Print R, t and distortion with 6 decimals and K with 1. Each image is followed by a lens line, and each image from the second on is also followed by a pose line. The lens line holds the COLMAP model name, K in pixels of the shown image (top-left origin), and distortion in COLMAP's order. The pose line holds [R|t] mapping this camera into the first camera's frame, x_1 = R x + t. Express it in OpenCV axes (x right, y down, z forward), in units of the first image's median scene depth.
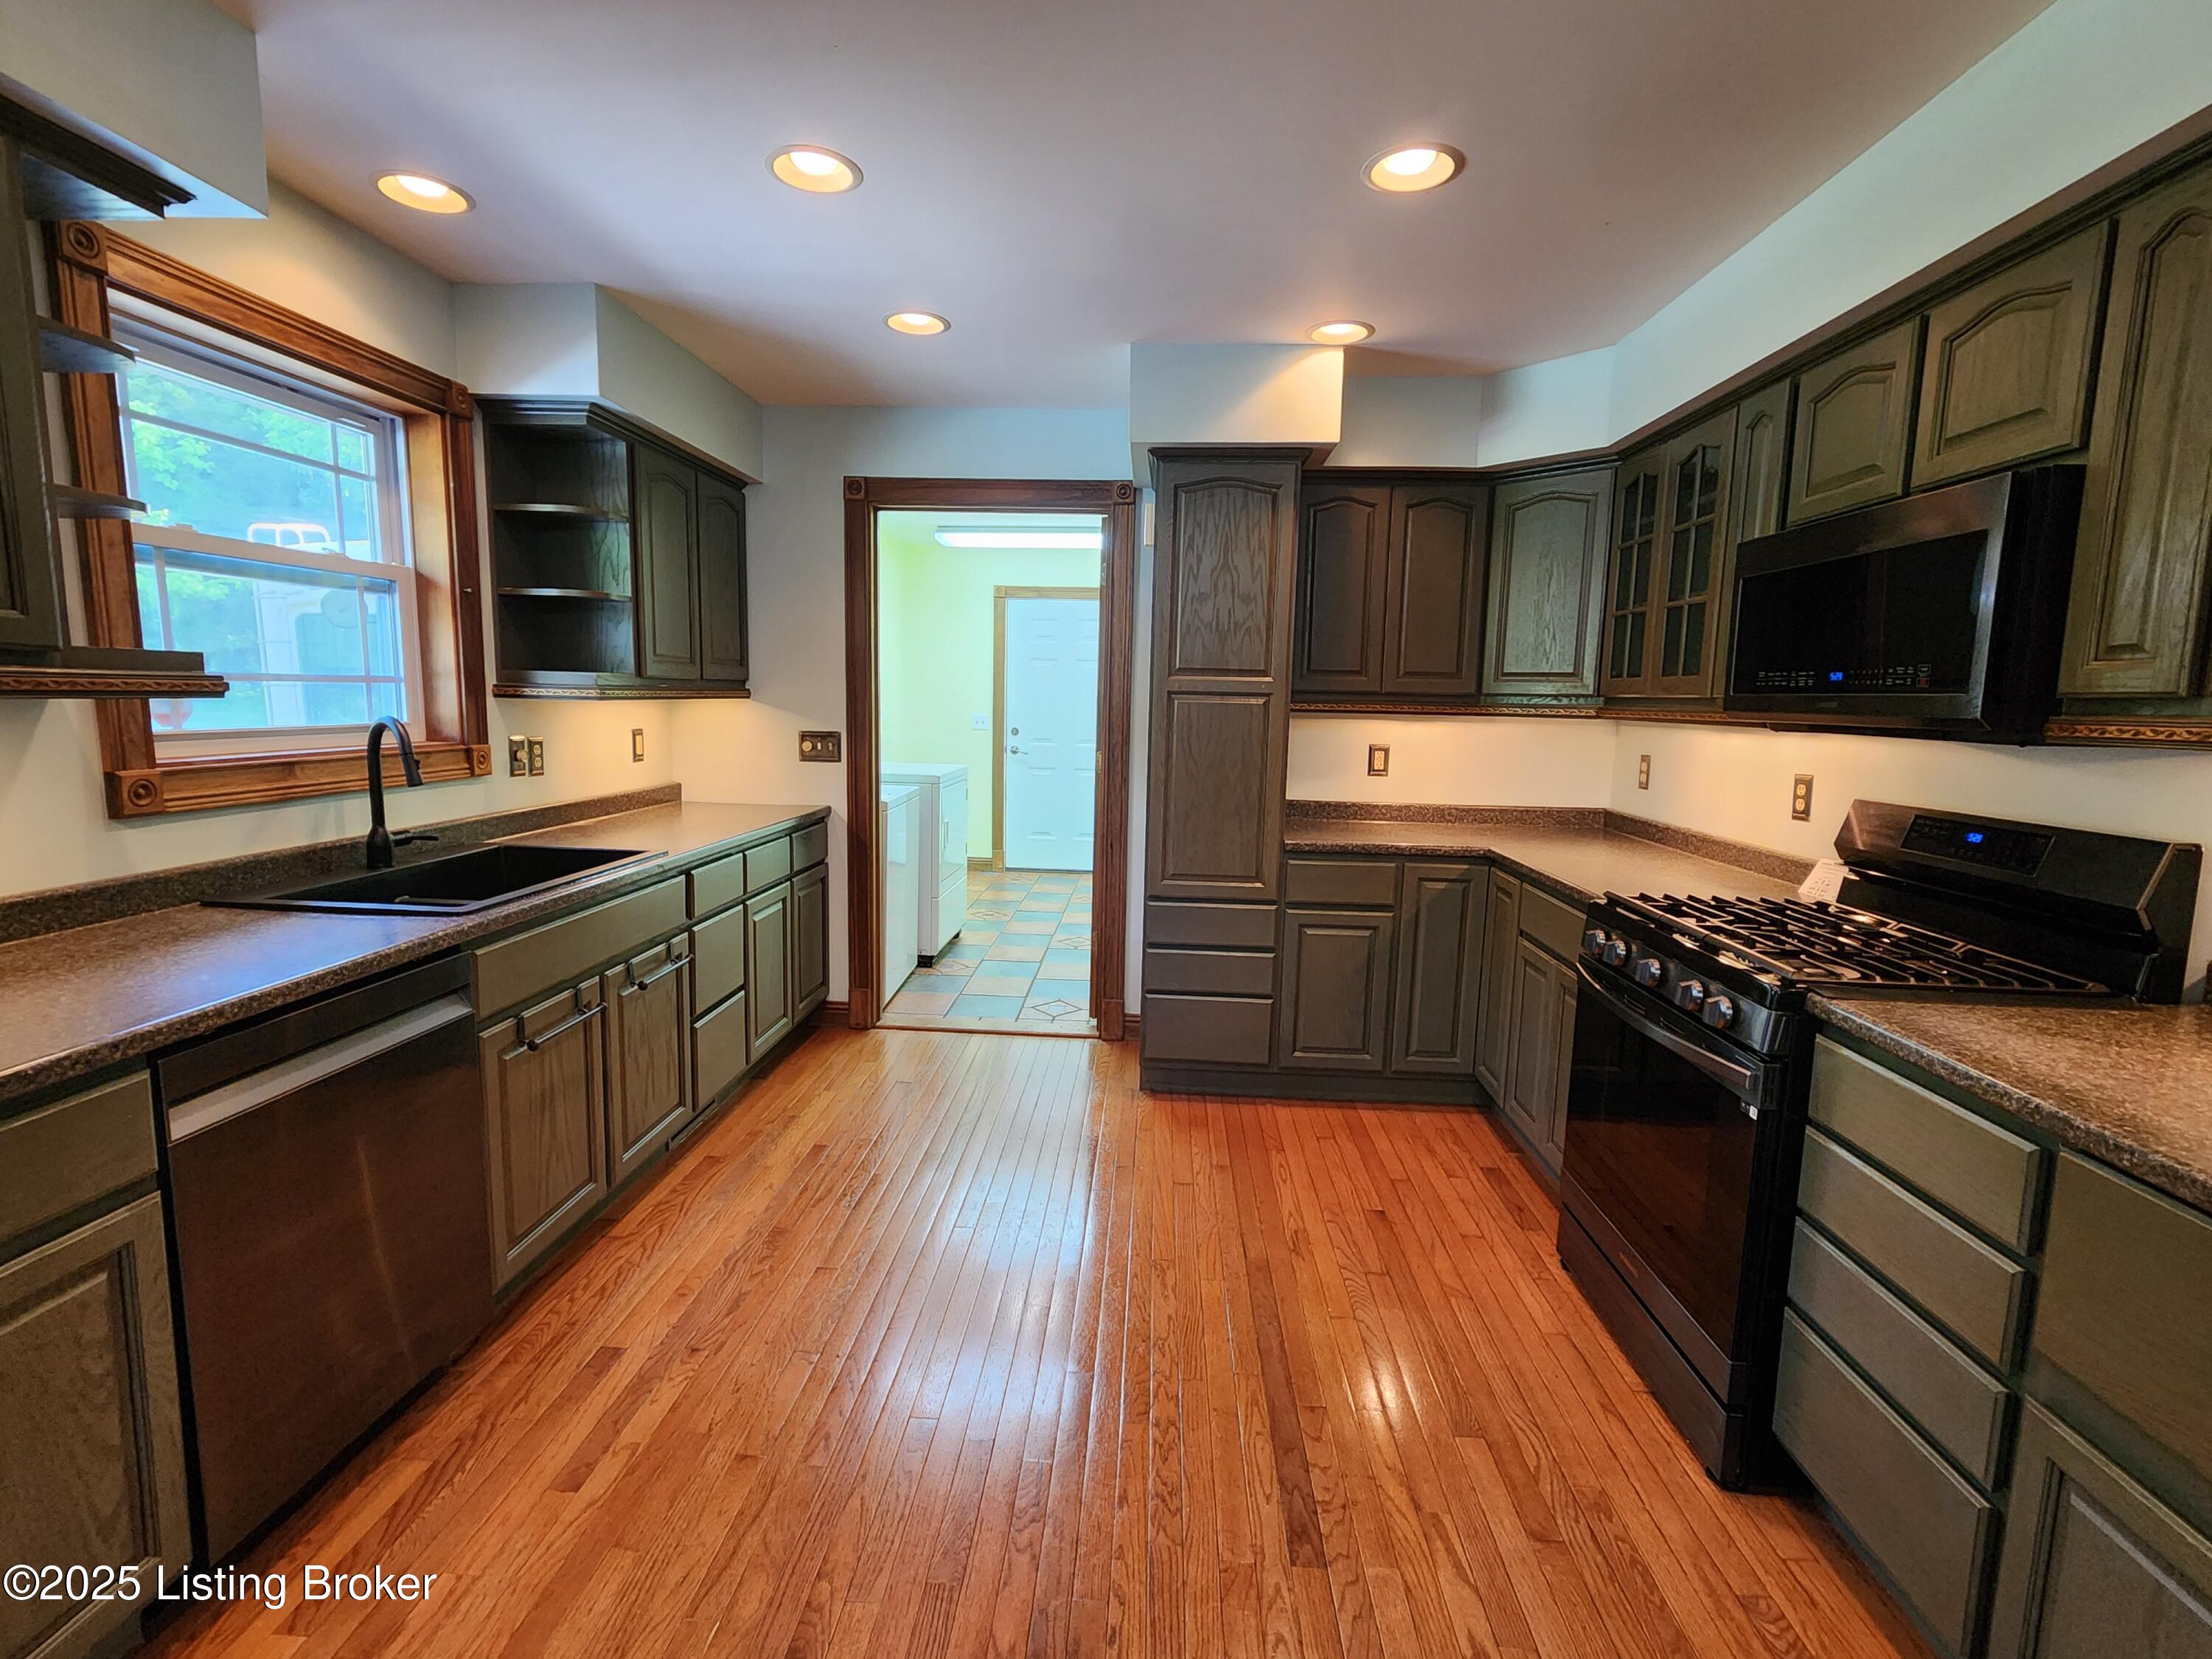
lens RADIAL K [[1022.3, 0, 1098.1], [0, 1022.3, 830.1], [0, 0, 1]] dist [0.005698, 0.001736]
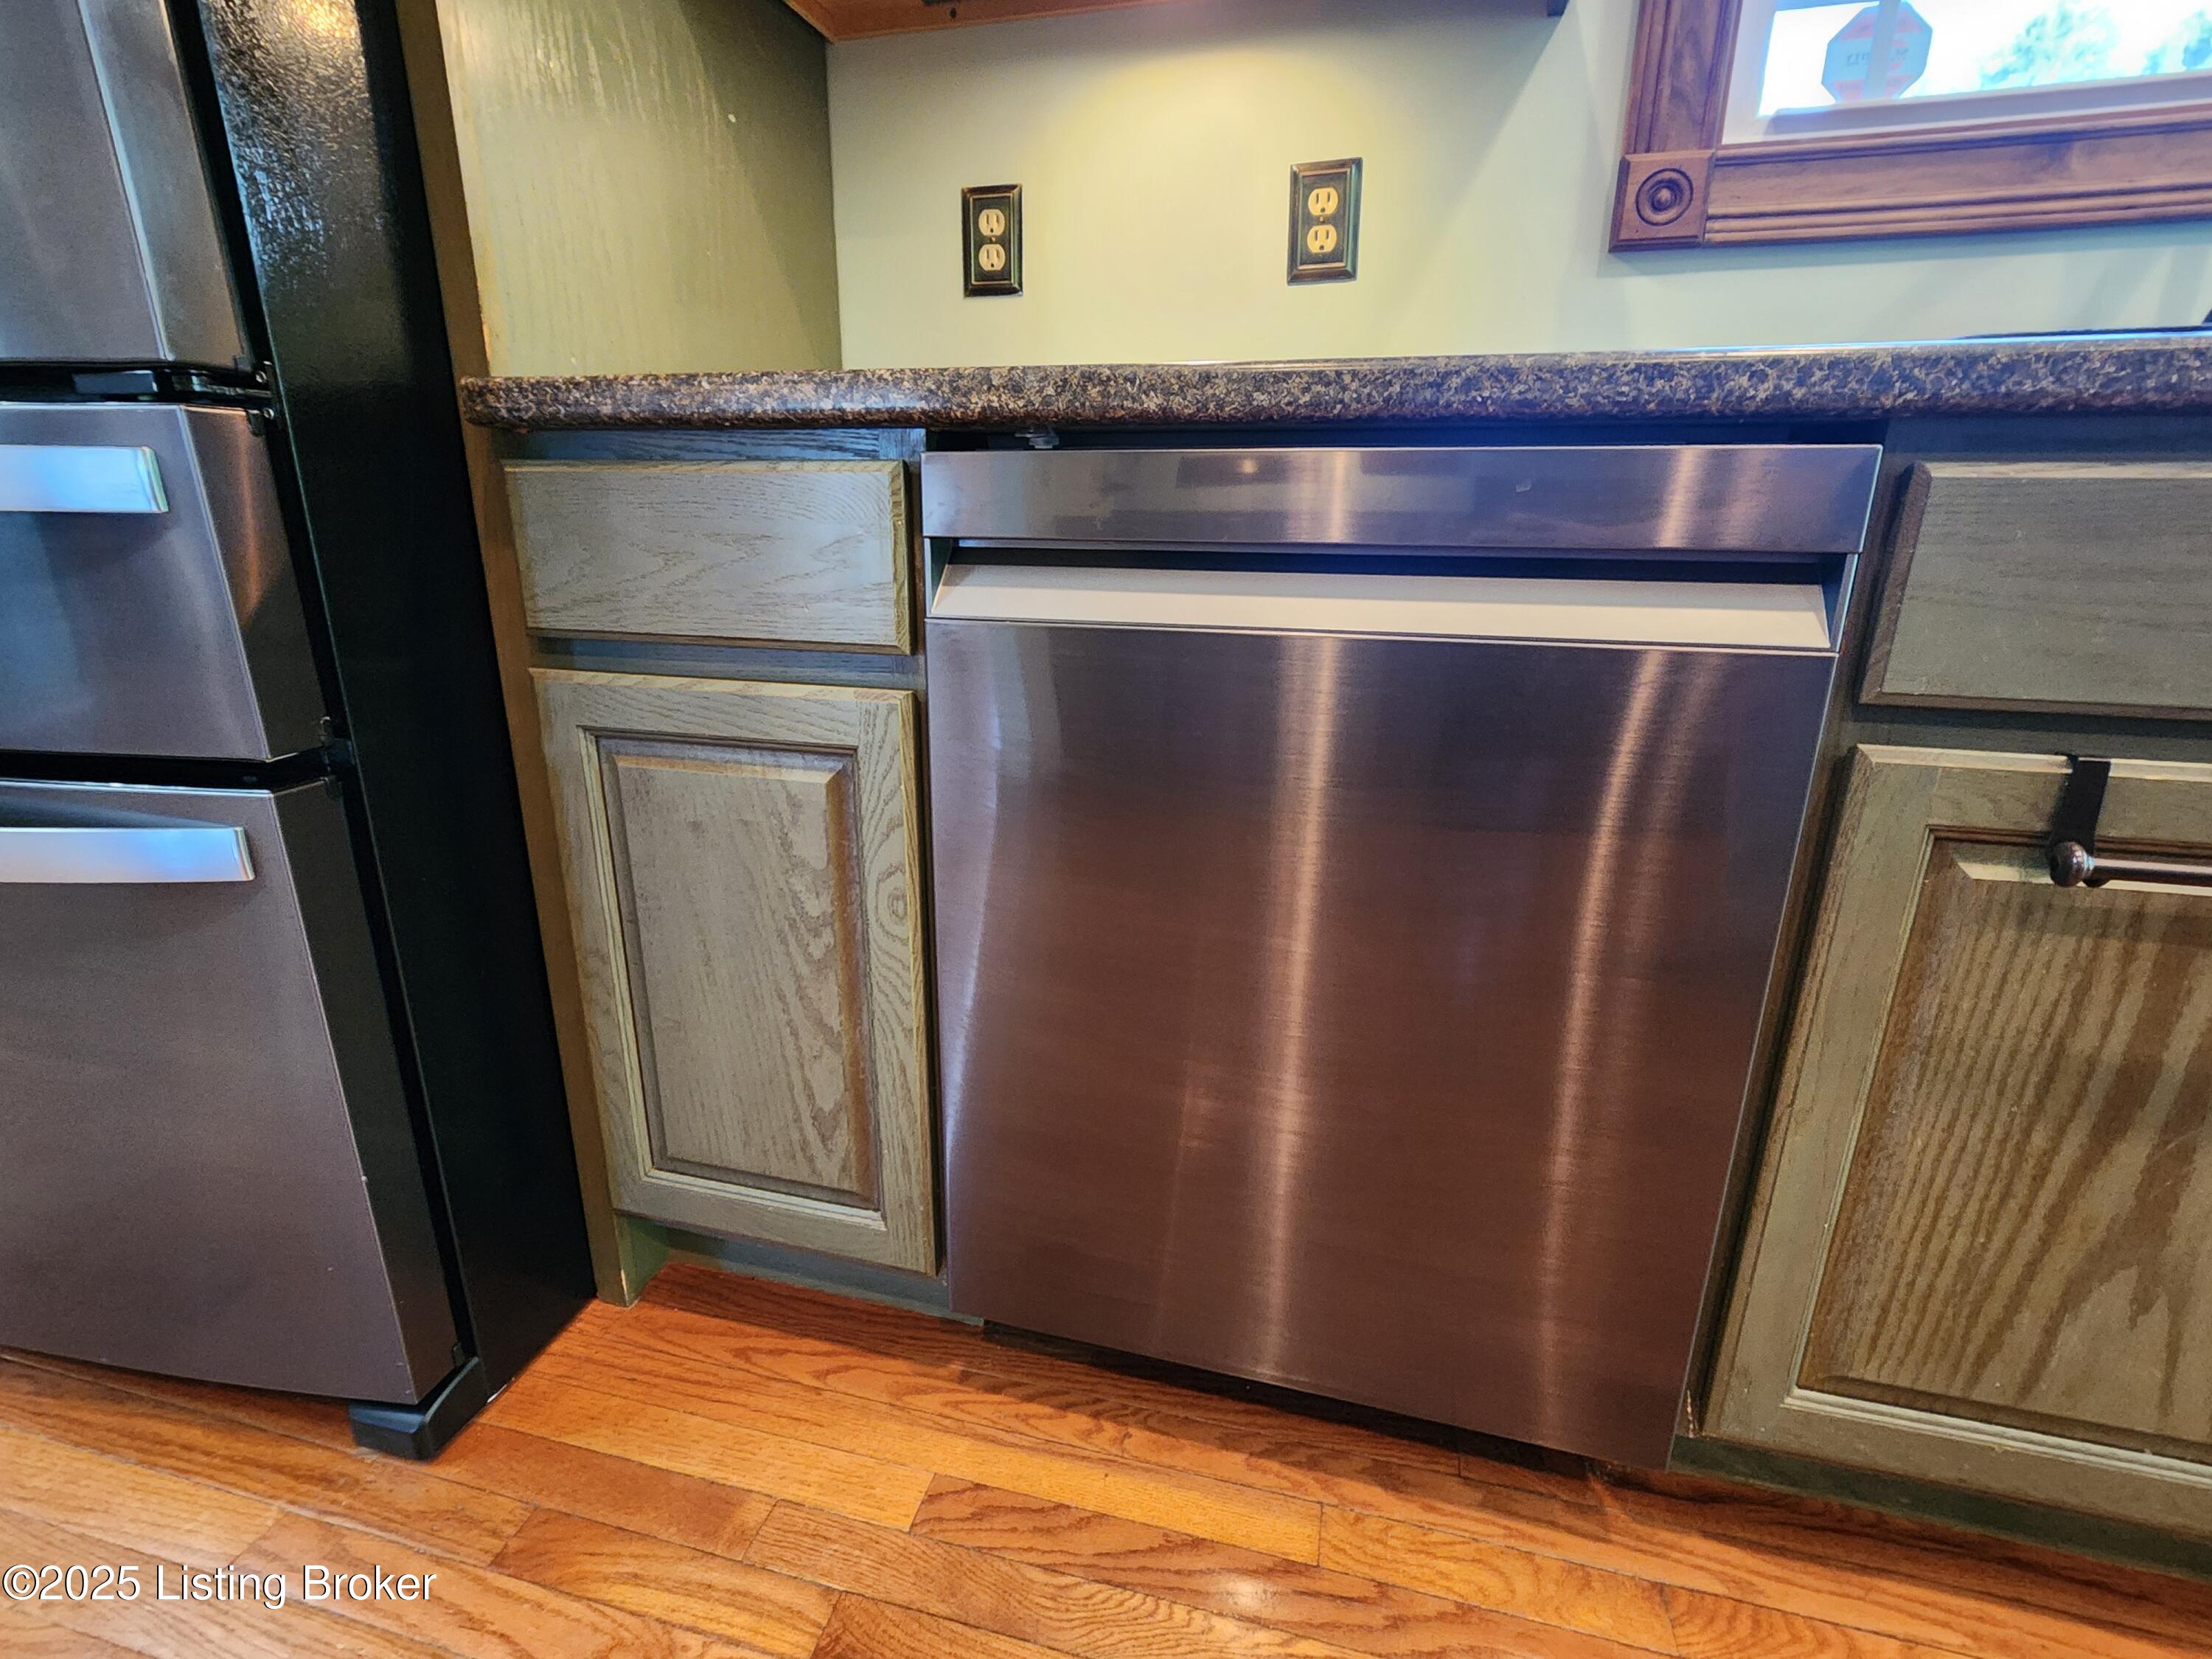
lens RADIAL K [[1022.3, 0, 1107.8], [0, 1022.3, 825.9], [0, 0, 1]] dist [0.005698, 0.001736]
pose [[-0.183461, 0.259077, -0.948273, -0.188784], [-0.145758, 0.946814, 0.286878, 0.123556], [0.972161, 0.190849, -0.135941, 0.615437]]
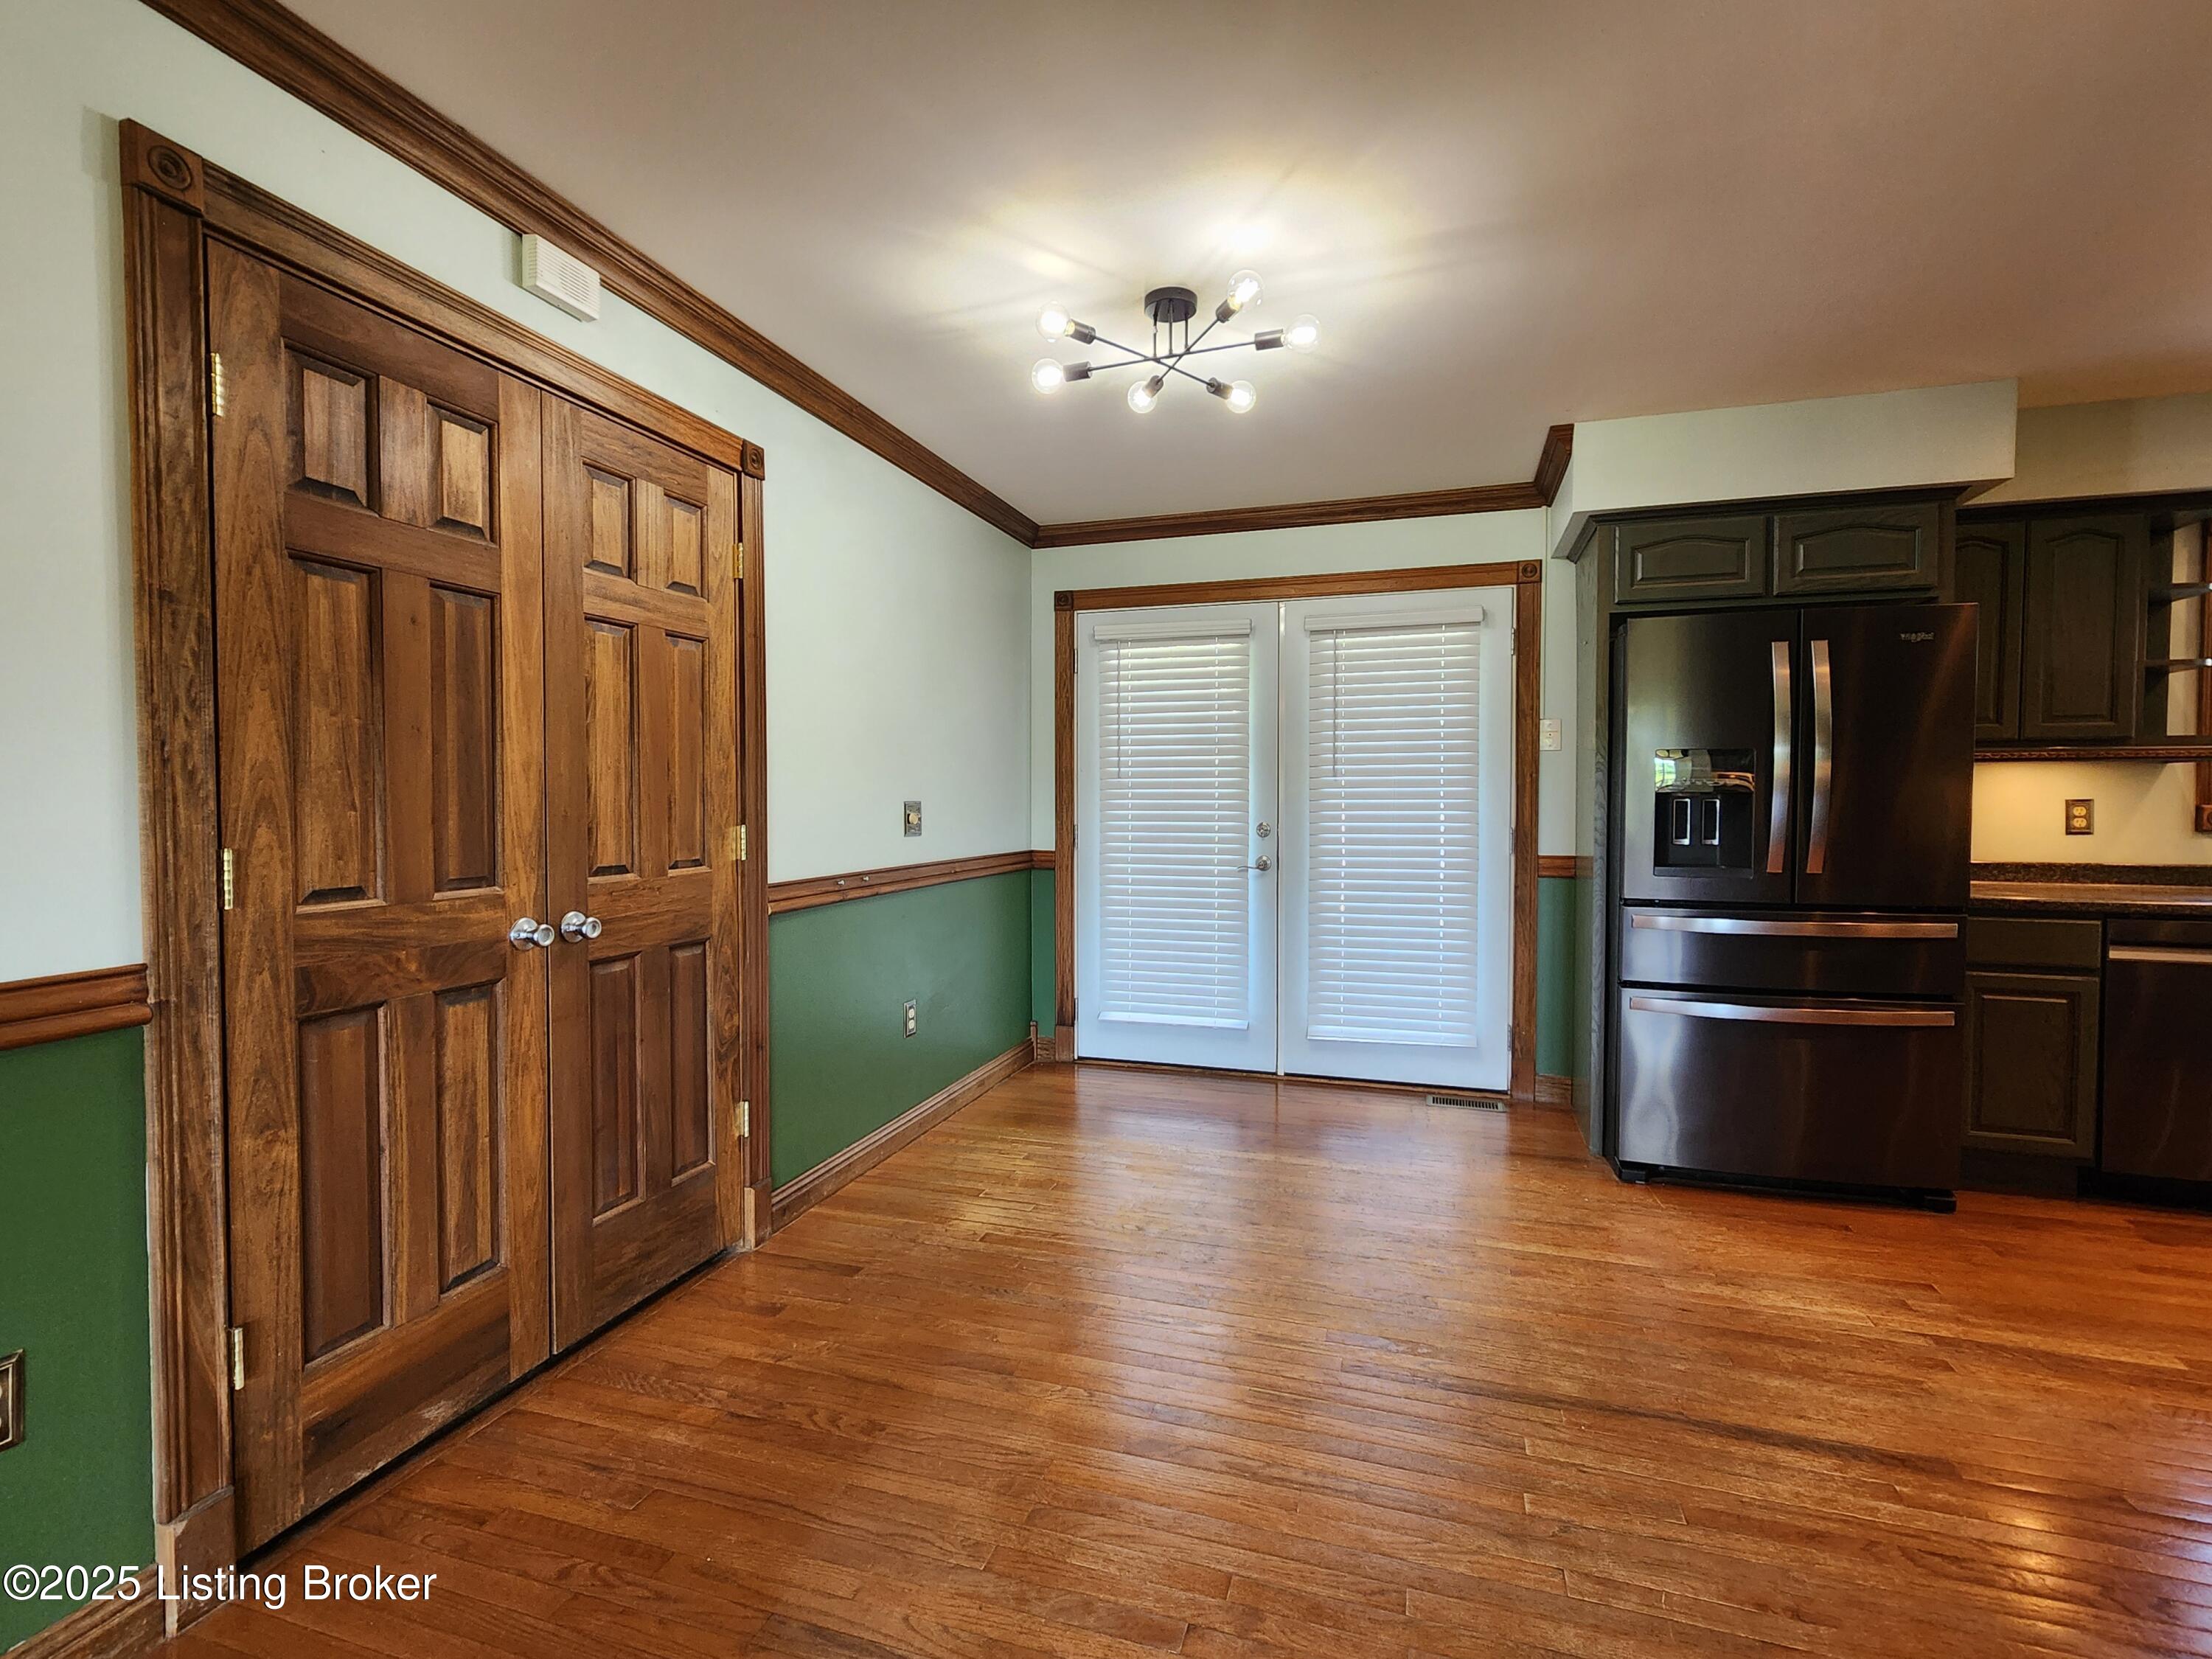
lens RADIAL K [[1022.3, 0, 1098.6], [0, 1022.3, 828.2], [0, 0, 1]] dist [0.005698, 0.001736]
pose [[-0.241116, 0.012729, -0.970413, 0.894374], [-0.128813, 0.990647, 0.045000, 0.107182], [0.961910, 0.135852, -0.237221, -0.299853]]
